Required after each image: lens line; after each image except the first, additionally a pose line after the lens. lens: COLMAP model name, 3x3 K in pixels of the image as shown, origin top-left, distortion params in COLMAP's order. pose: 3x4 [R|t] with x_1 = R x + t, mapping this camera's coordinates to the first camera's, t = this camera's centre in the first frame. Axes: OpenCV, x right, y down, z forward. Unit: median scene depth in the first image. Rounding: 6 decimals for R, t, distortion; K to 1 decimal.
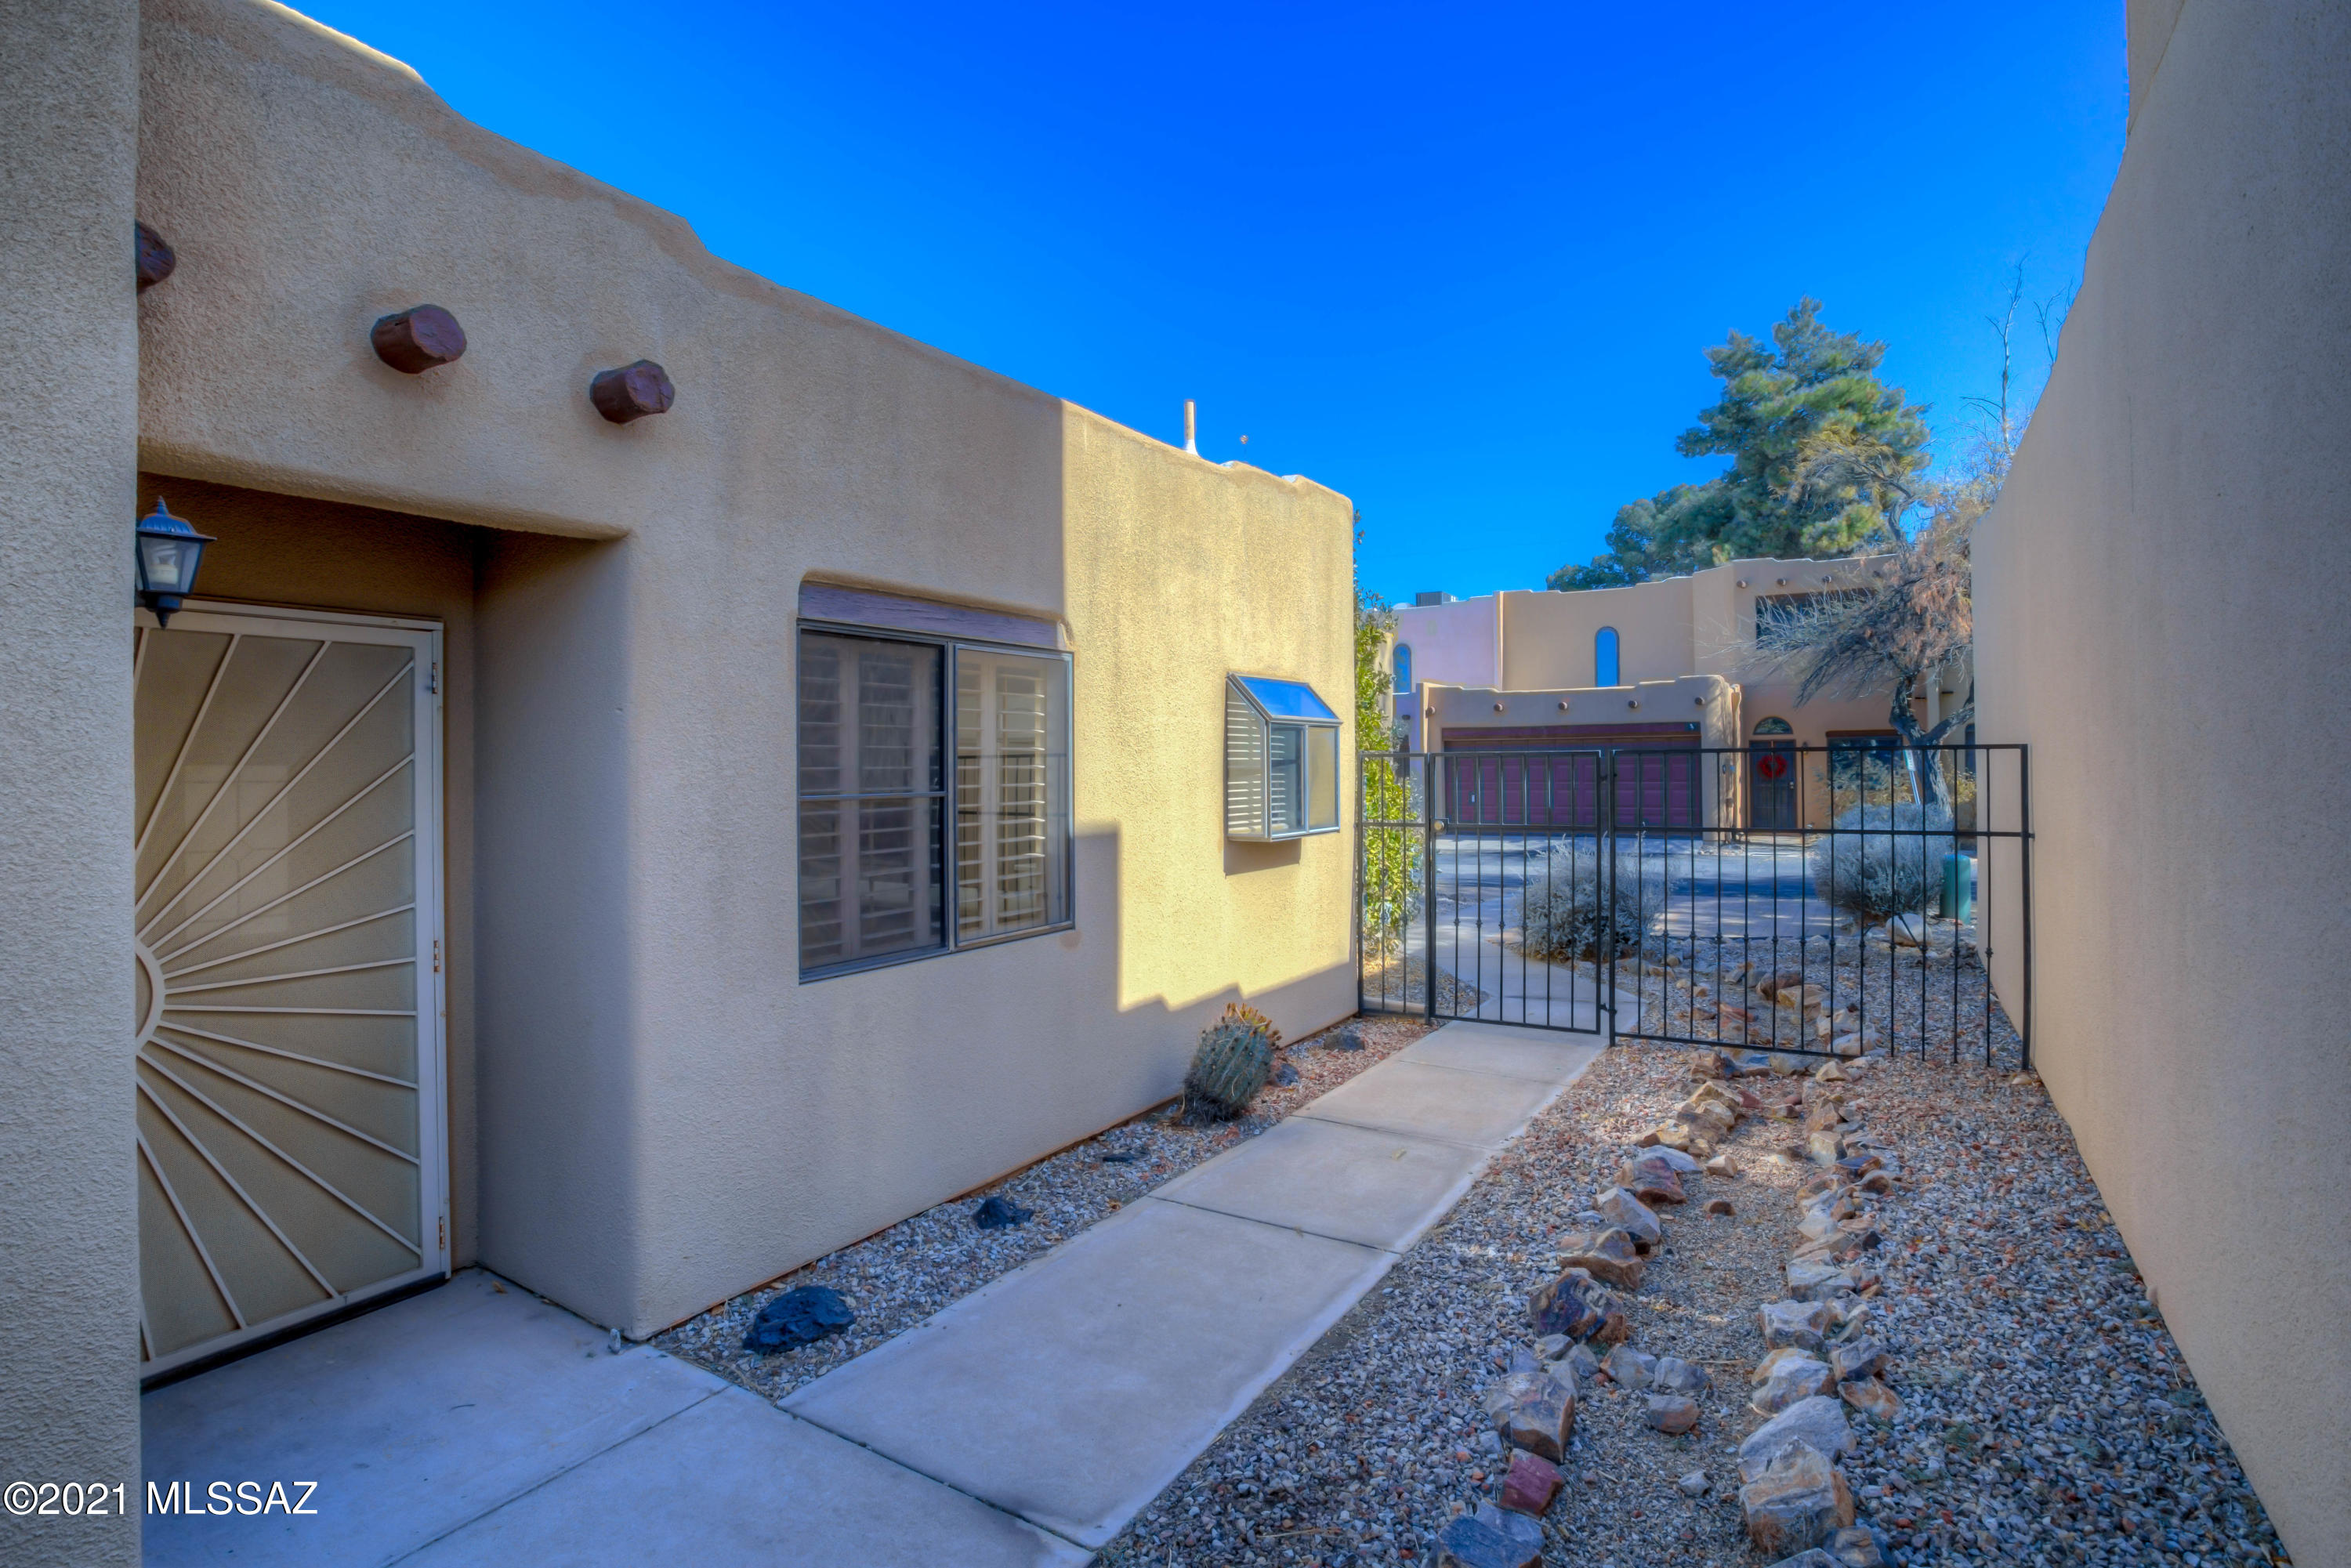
lens RADIAL K [[1155.8, 0, 1151.4], [0, 1155.8, 747.8], [0, 0, 1]] dist [-0.058930, 0.026282]
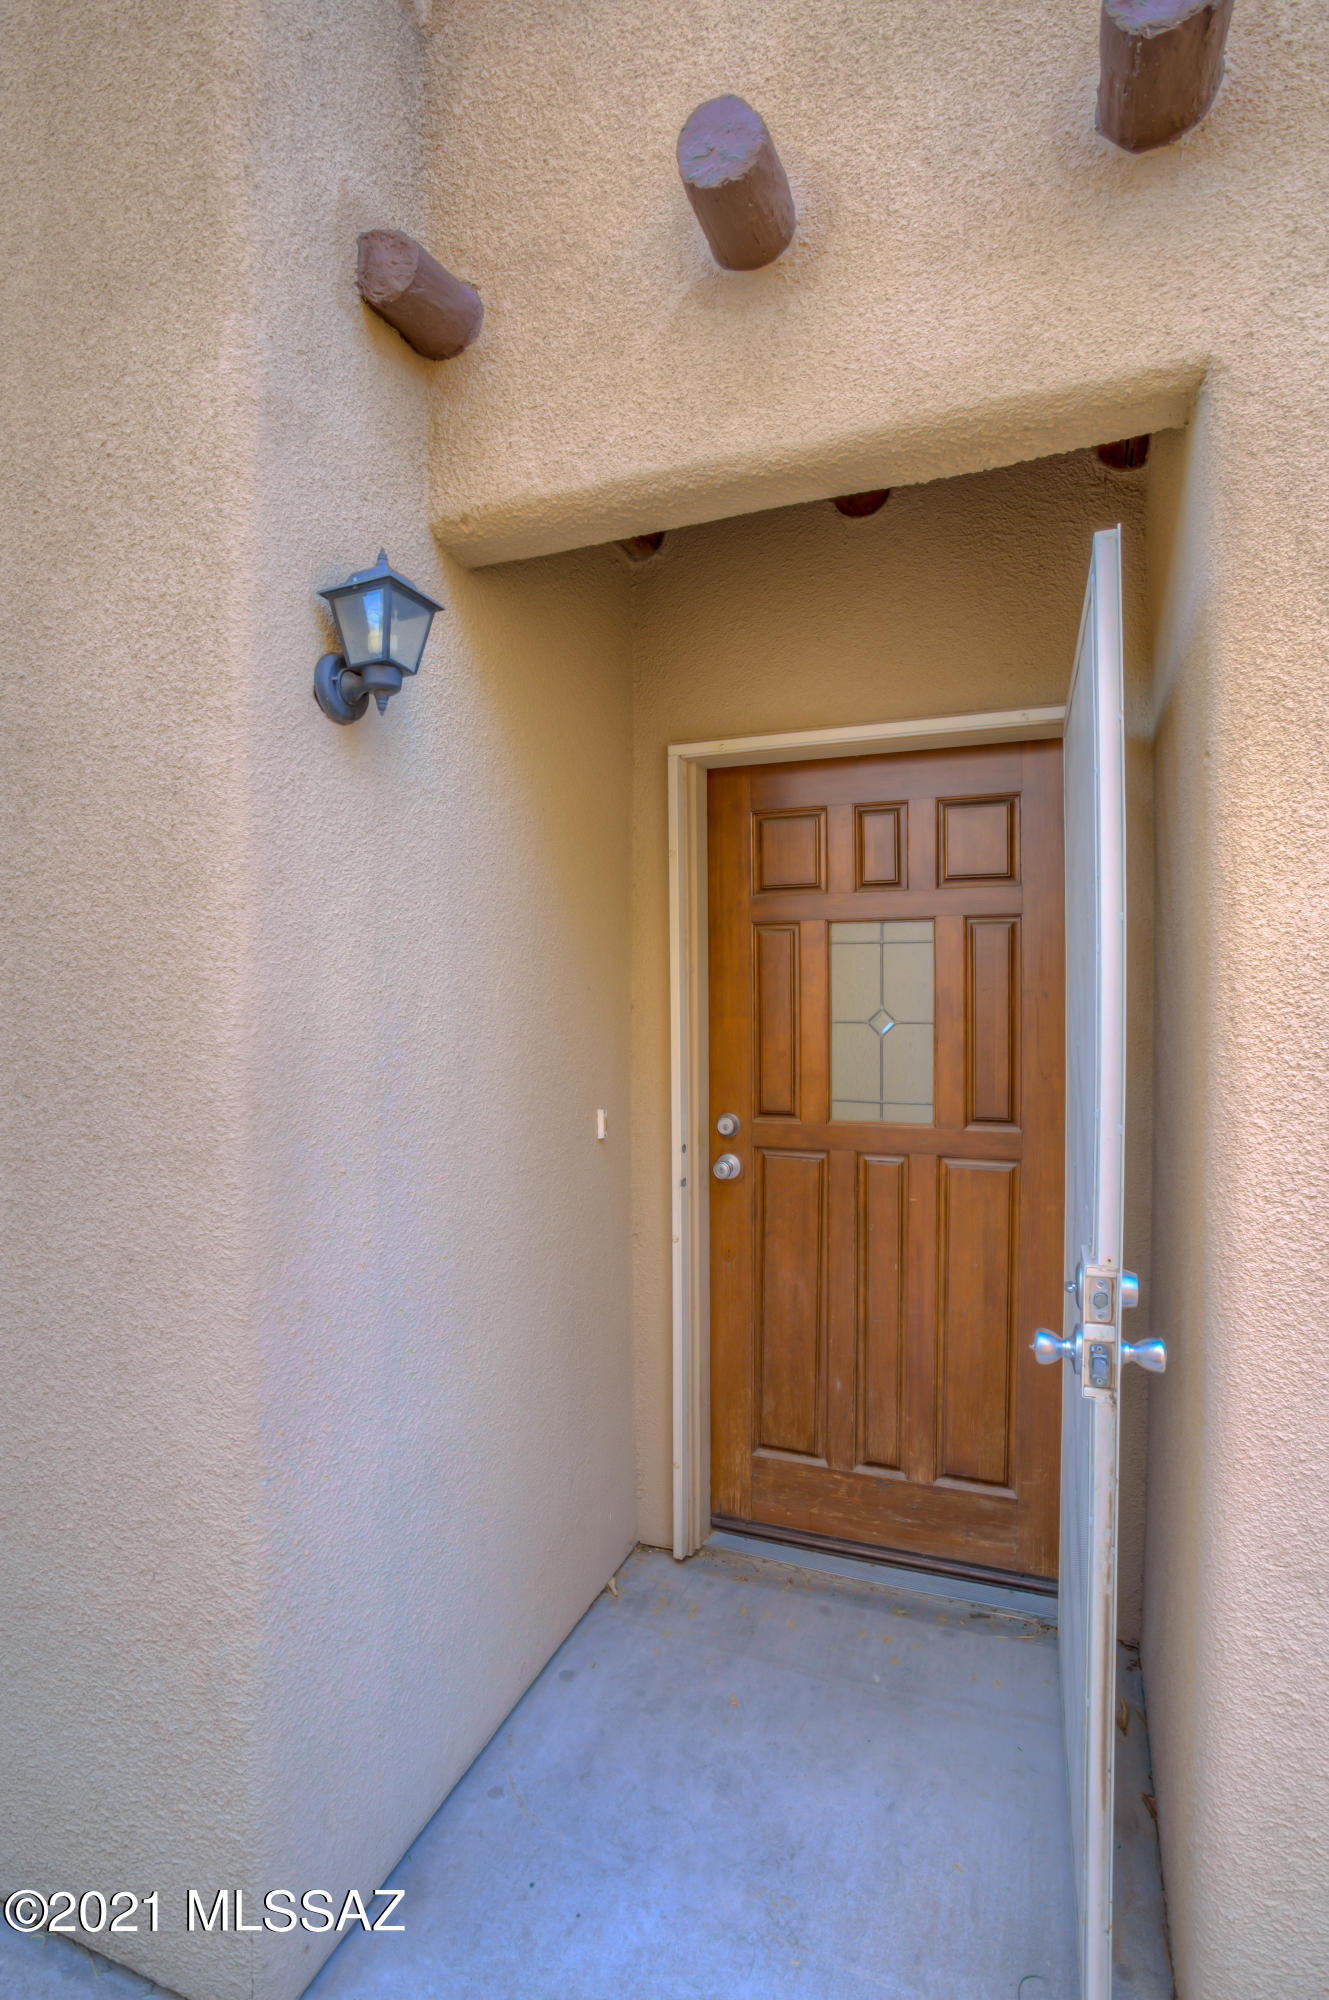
lens RADIAL K [[975.3, 0, 658.7], [0, 975.3, 1009.7], [0, 0, 1]] dist [-0.069921, 0.026548]
pose [[0.189187, 0.026063, -0.981595, -0.180203], [0.018950, 0.999365, 0.030187, 0.083185], [0.981758, -0.024313, 0.188573, 1.057551]]
